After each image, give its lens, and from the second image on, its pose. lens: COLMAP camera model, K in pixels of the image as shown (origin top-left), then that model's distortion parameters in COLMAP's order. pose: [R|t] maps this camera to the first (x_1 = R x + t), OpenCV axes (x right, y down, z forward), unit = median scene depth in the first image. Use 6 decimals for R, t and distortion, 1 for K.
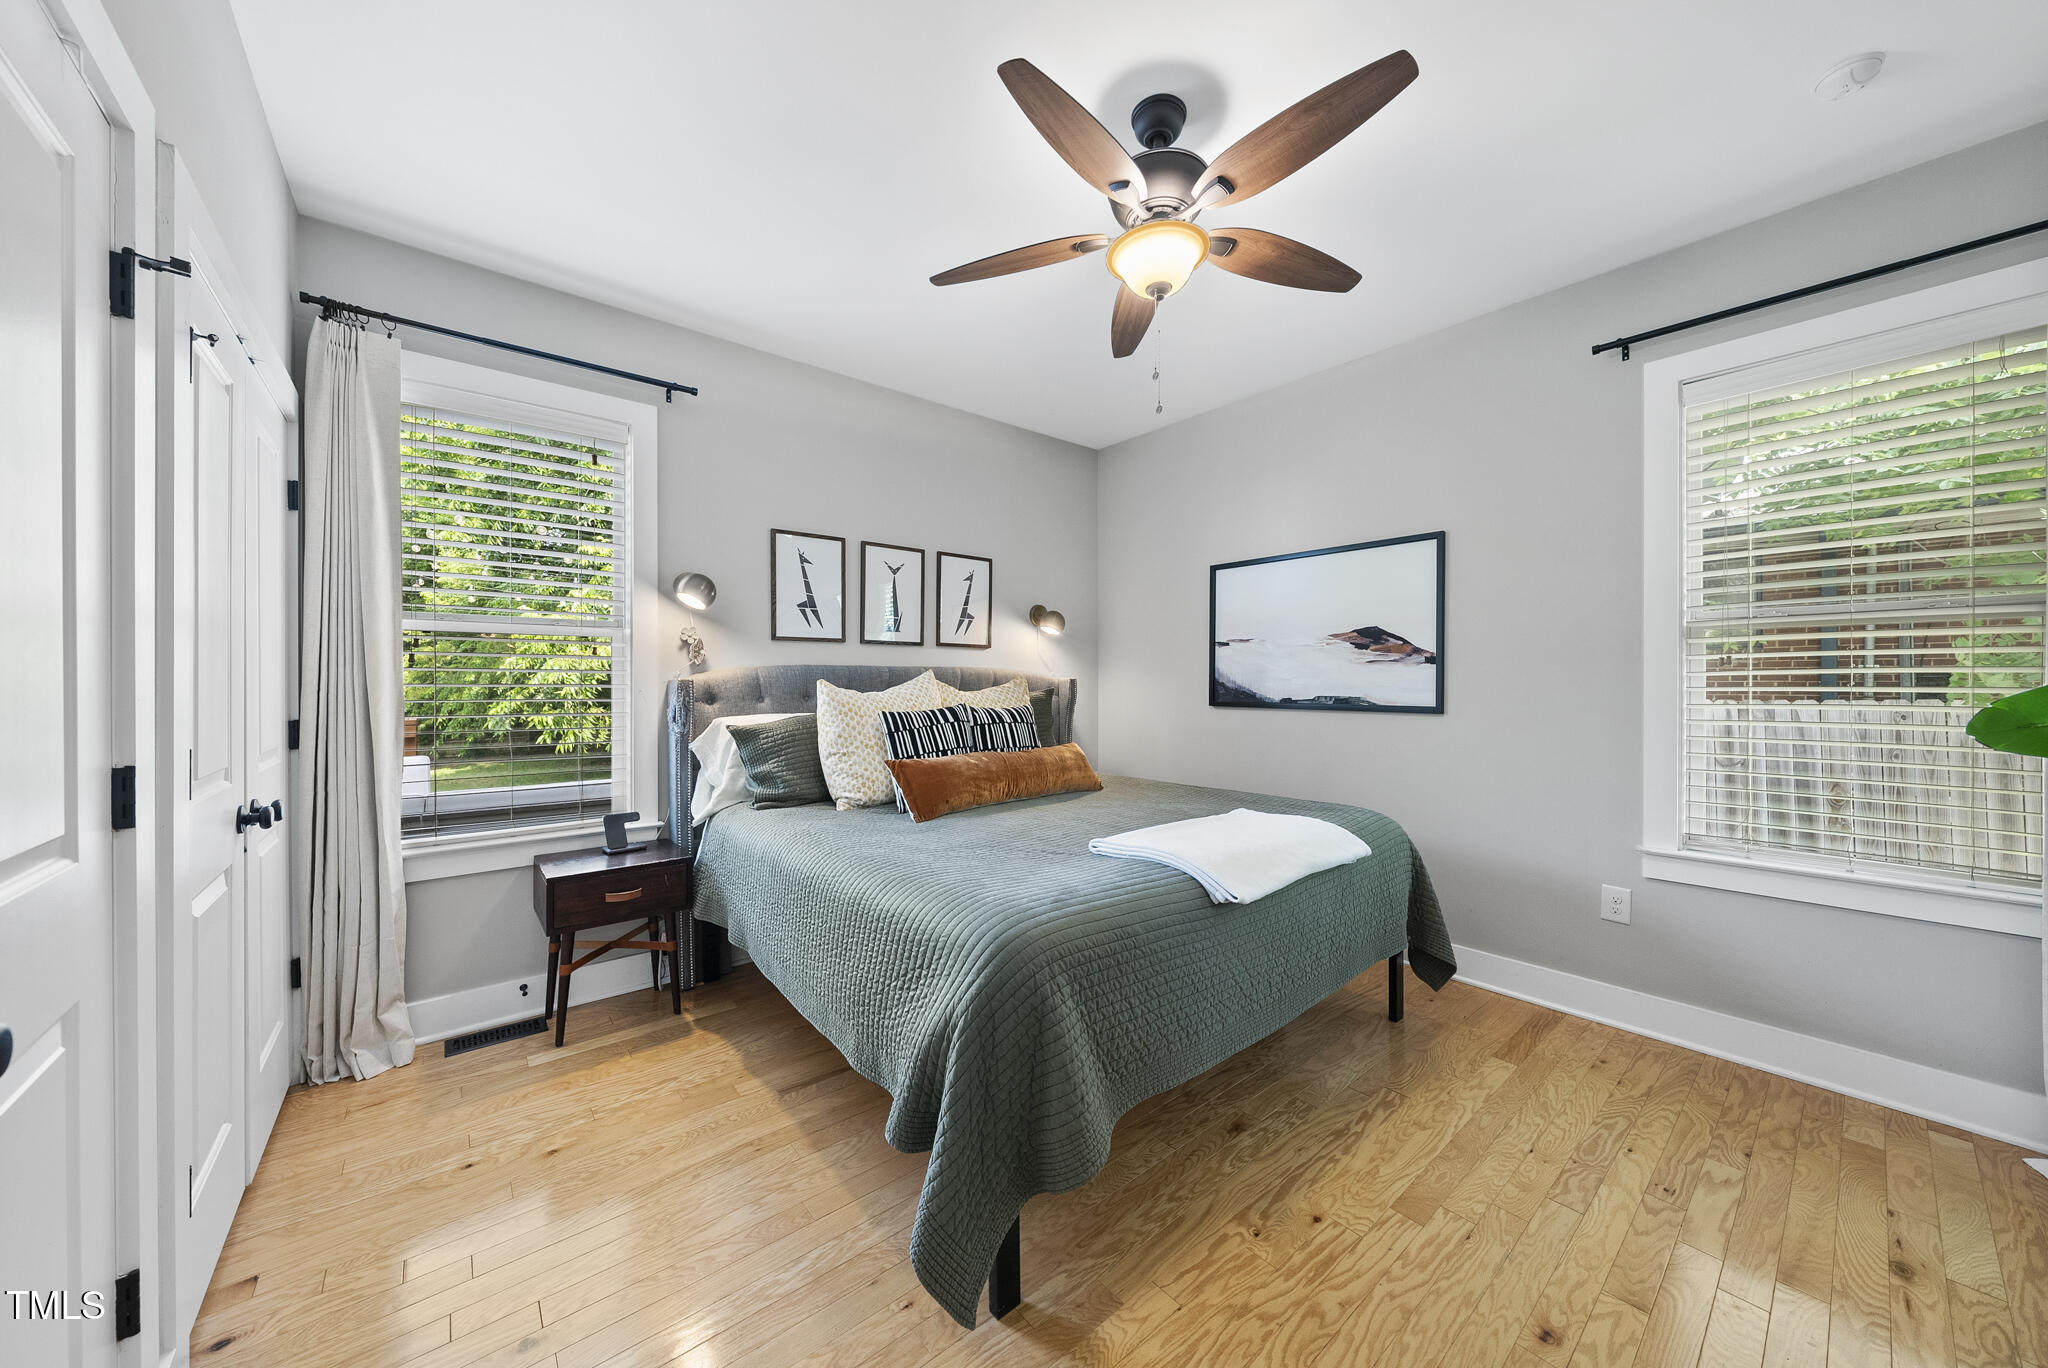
lens RADIAL K [[703.0, 0, 1025.6], [0, 703.0, 682.2], [0, 0, 1]] dist [-0.003139, 0.000381]
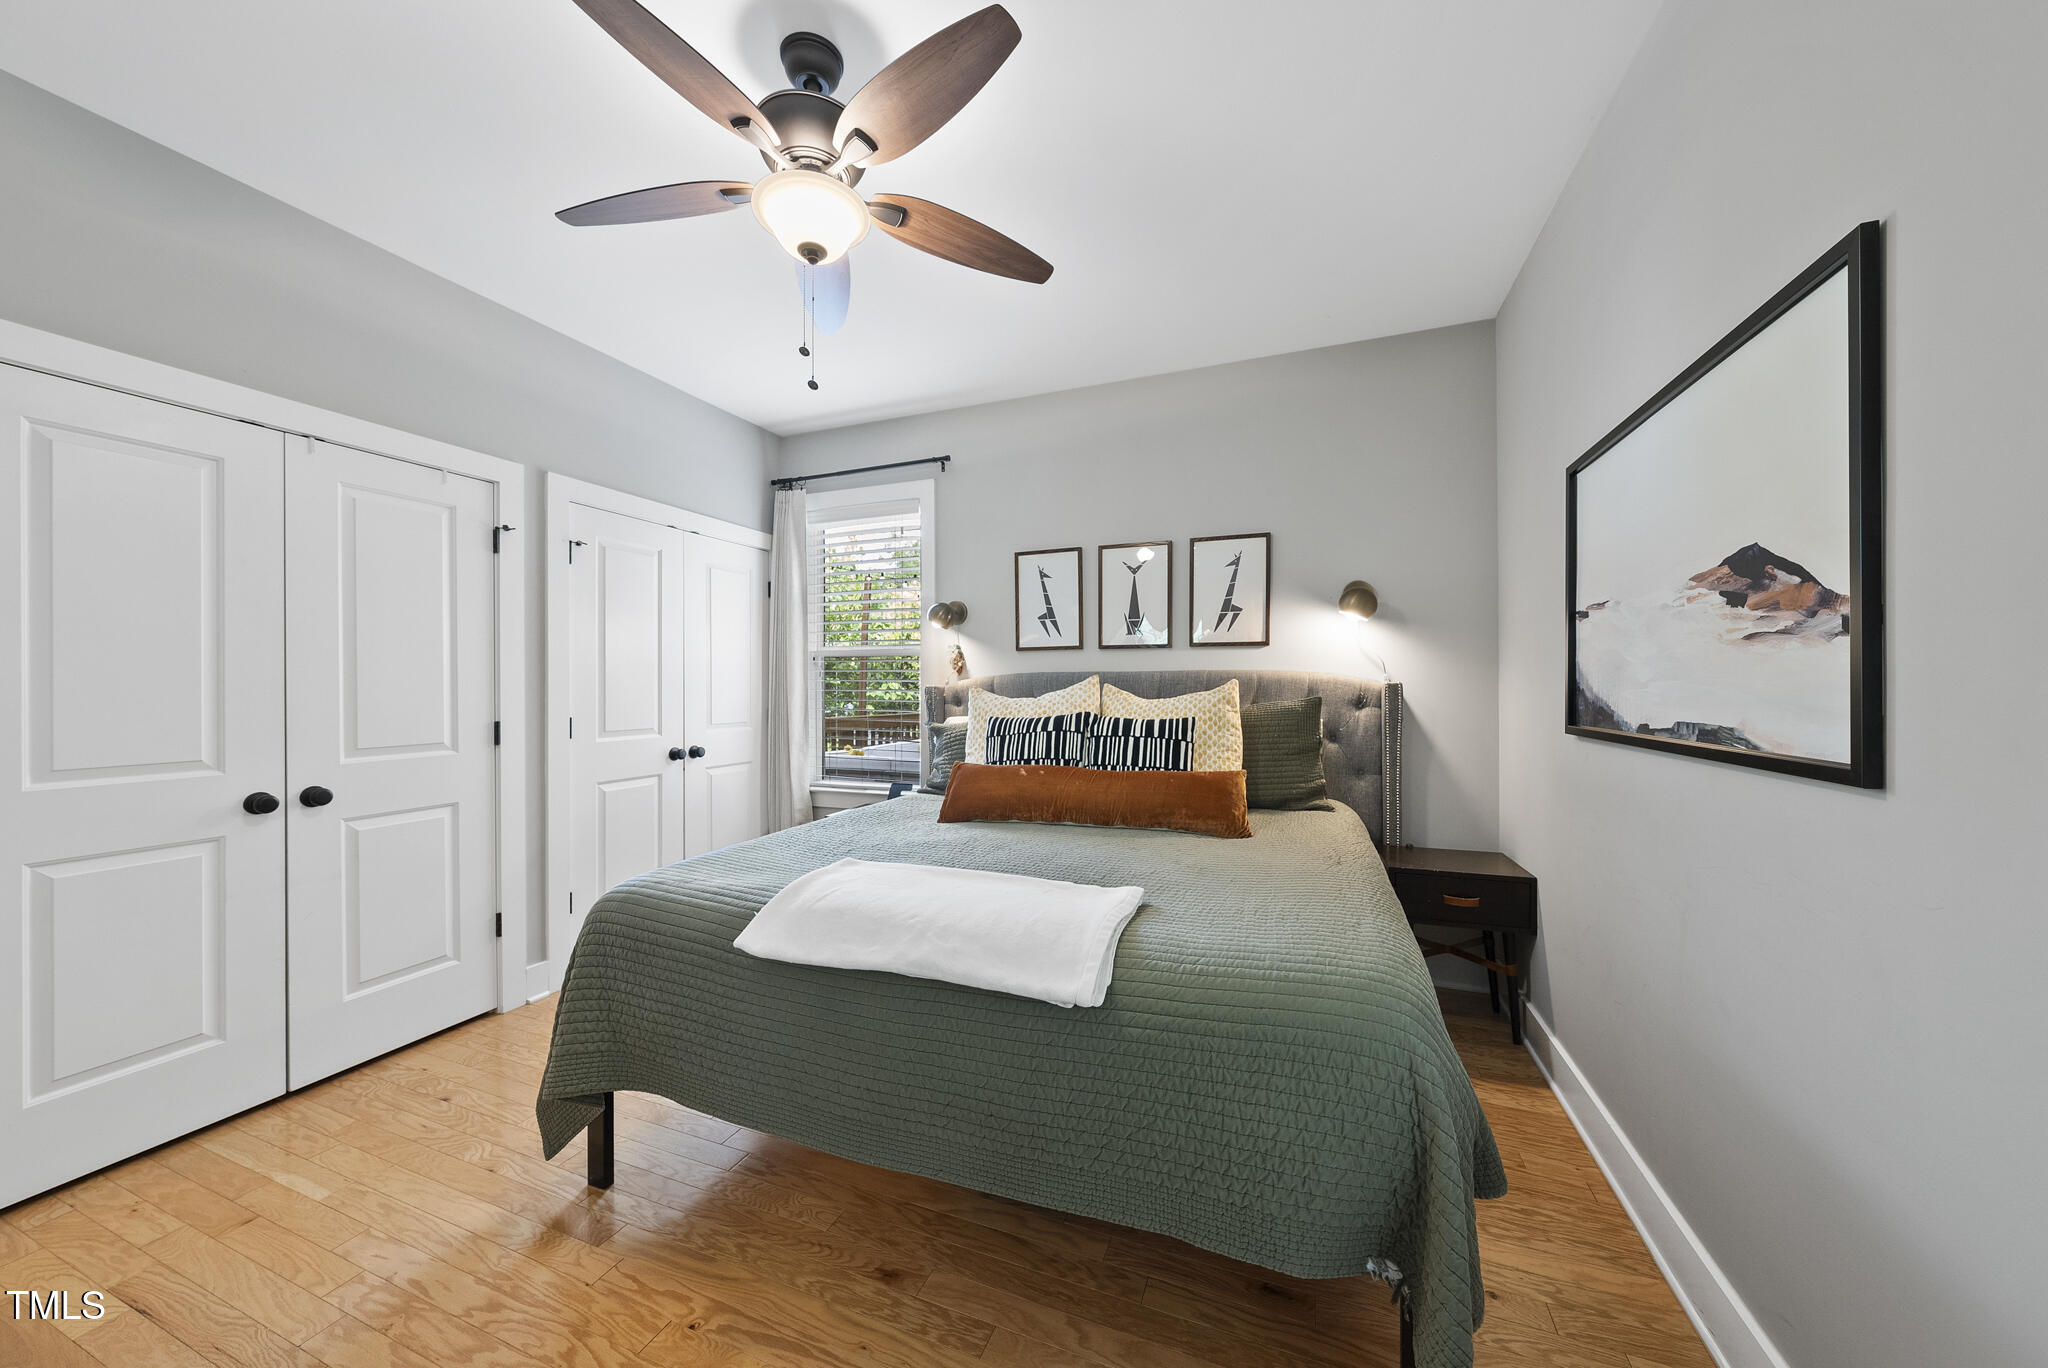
lens RADIAL K [[703.0, 0, 1027.4], [0, 703.0, 685.8], [0, 0, 1]] dist [-0.003139, 0.000381]
pose [[0.479628, -0.001331, -0.877471, 0.637518], [0.001356, 0.999999, -0.000776, -0.002623], [0.877471, -0.000817, 0.479629, 0.468529]]
